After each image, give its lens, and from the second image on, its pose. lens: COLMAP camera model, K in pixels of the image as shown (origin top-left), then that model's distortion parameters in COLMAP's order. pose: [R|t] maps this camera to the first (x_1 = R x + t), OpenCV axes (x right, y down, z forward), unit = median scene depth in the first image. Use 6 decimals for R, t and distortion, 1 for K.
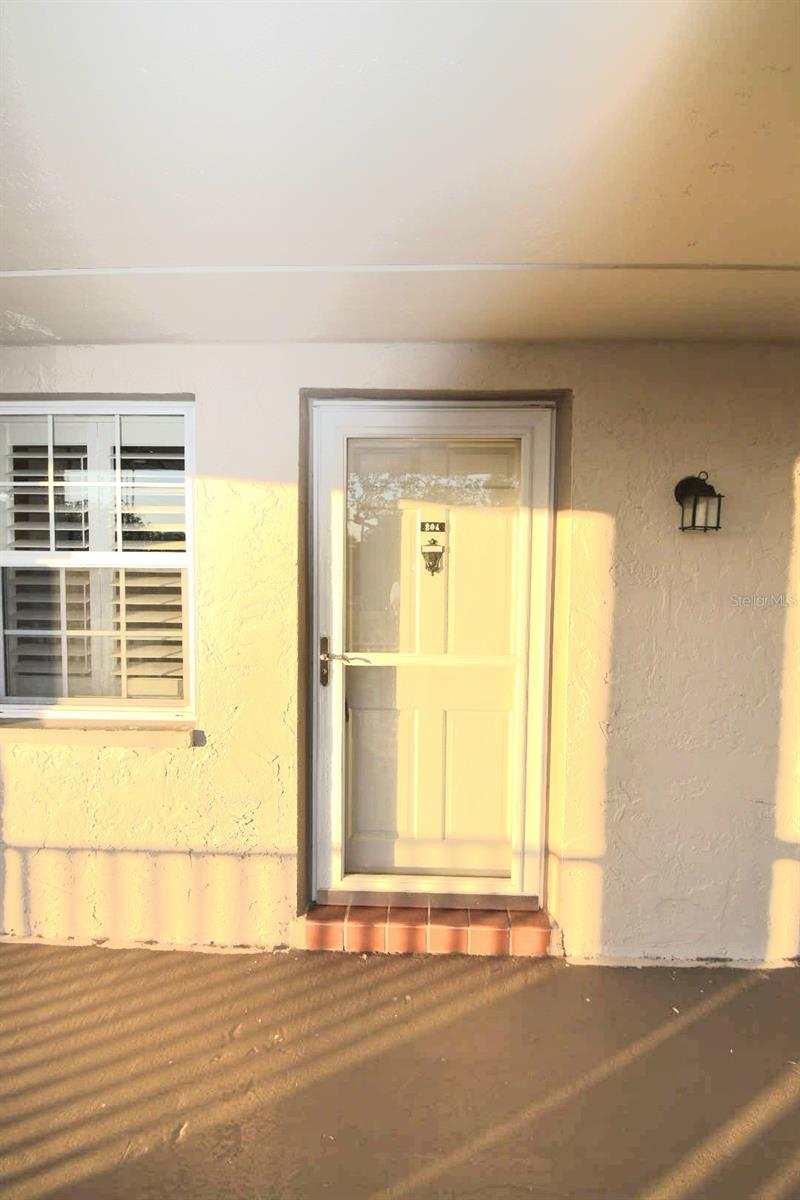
lens RADIAL K [[528.4, 0, 400.0], [0, 528.4, 600.0], [0, 0, 1]] dist [0.023445, -0.026799]
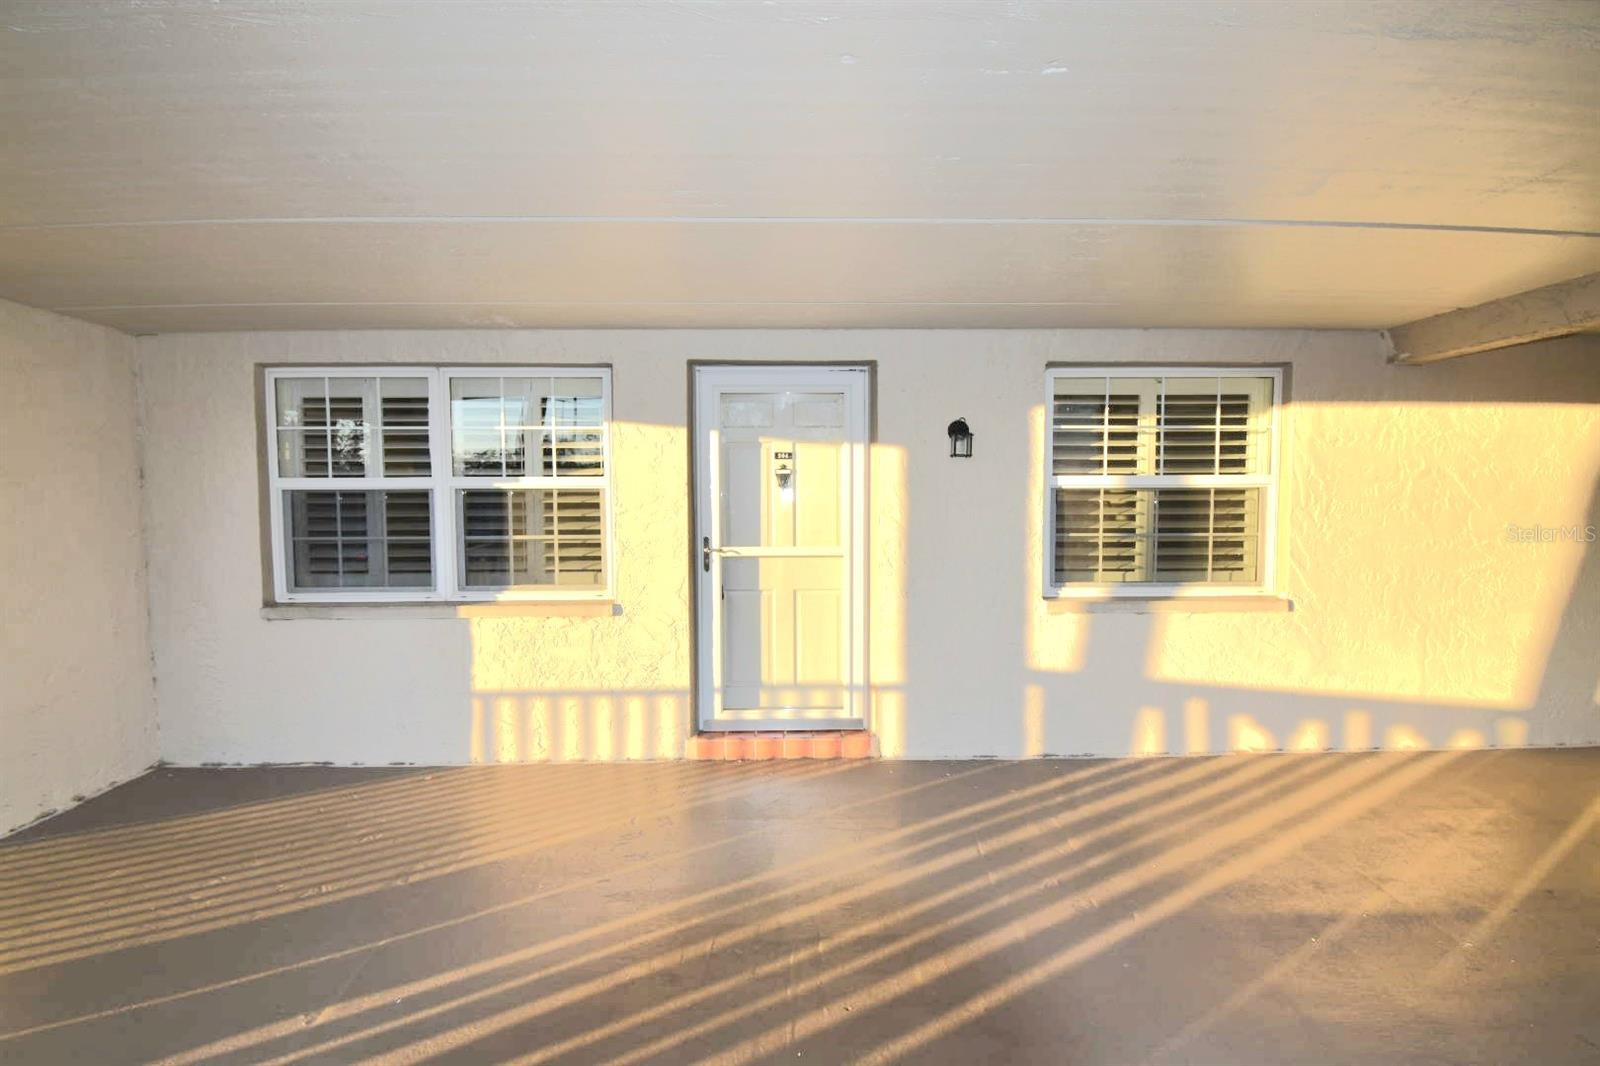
lens RADIAL K [[698.8, 0, 800.0], [0, 698.8, 533.0], [0, 0, 1]] dist [0.025346, -0.027449]
pose [[0.998965, -0.018232, 0.041679, 0.026106], [0.018723, 0.999759, -0.011430, 0.086551], [-0.041461, 0.012198, 0.999066, -0.840847]]
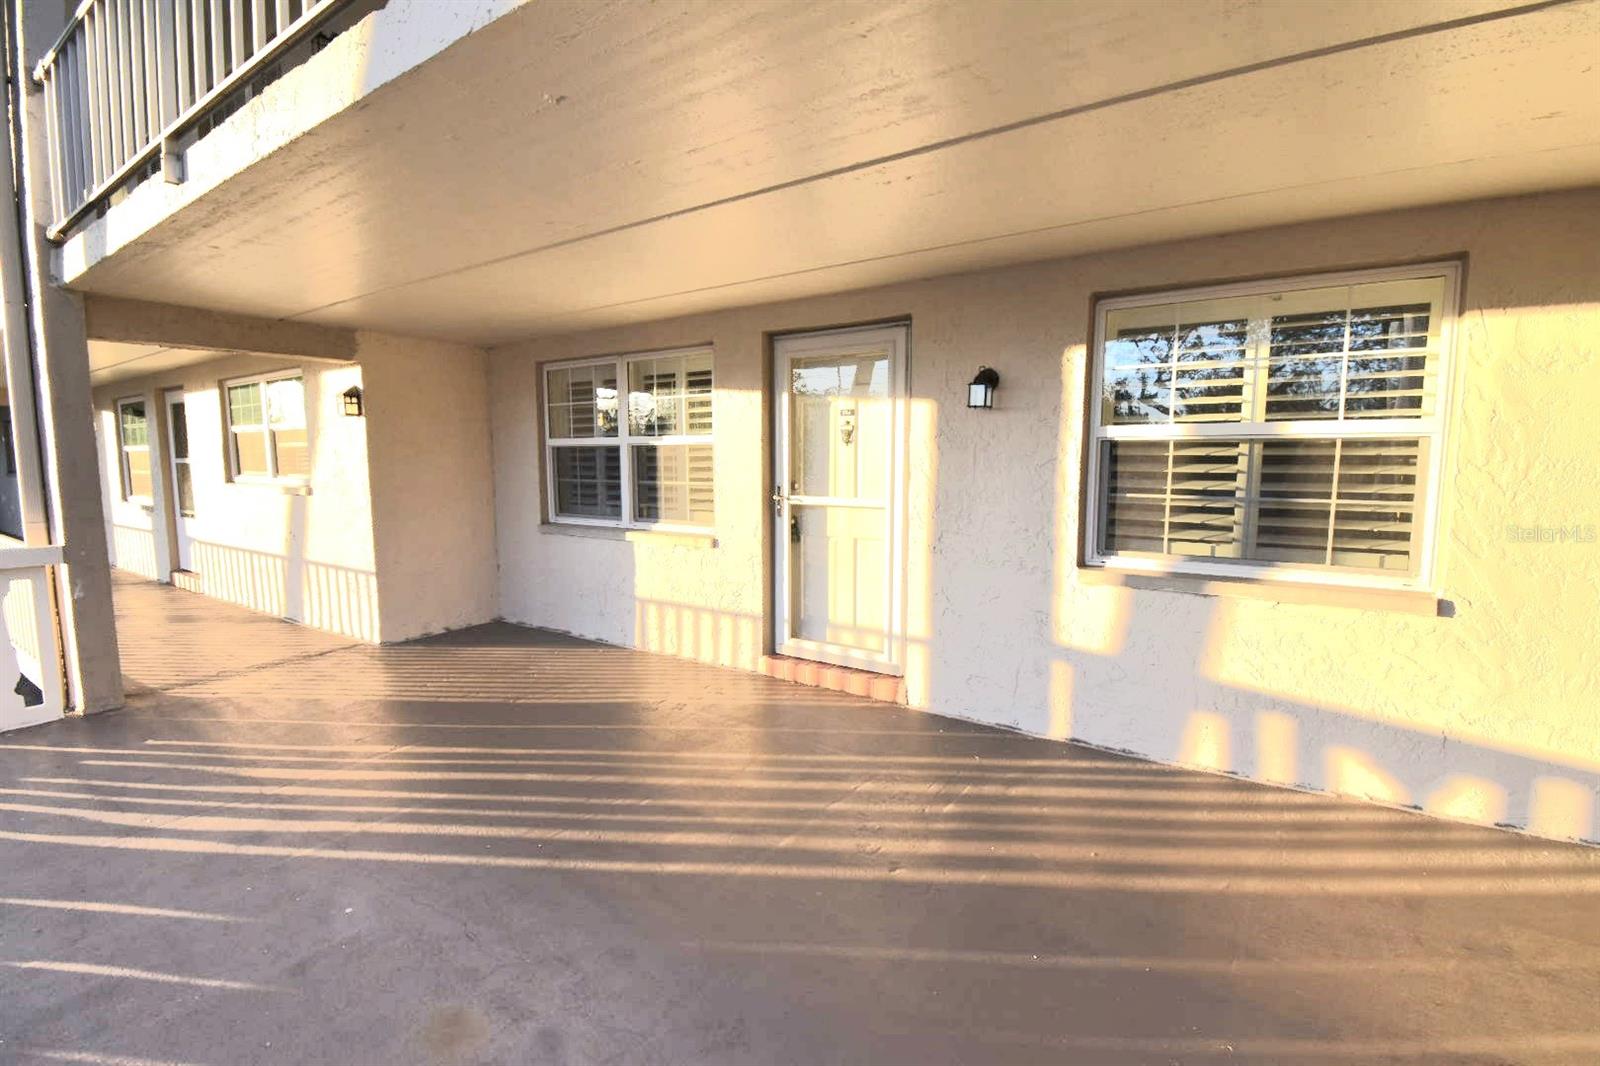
lens RADIAL K [[704.6, 0, 803.2], [0, 704.6, 535.9], [0, 0, 1]] dist [0.023445, -0.026799]
pose [[0.845254, 0.047232, -0.532273, 1.046673], [-0.019997, 0.998184, 0.056820, 0.098204], [0.533990, -0.037384, 0.844664, -0.754567]]
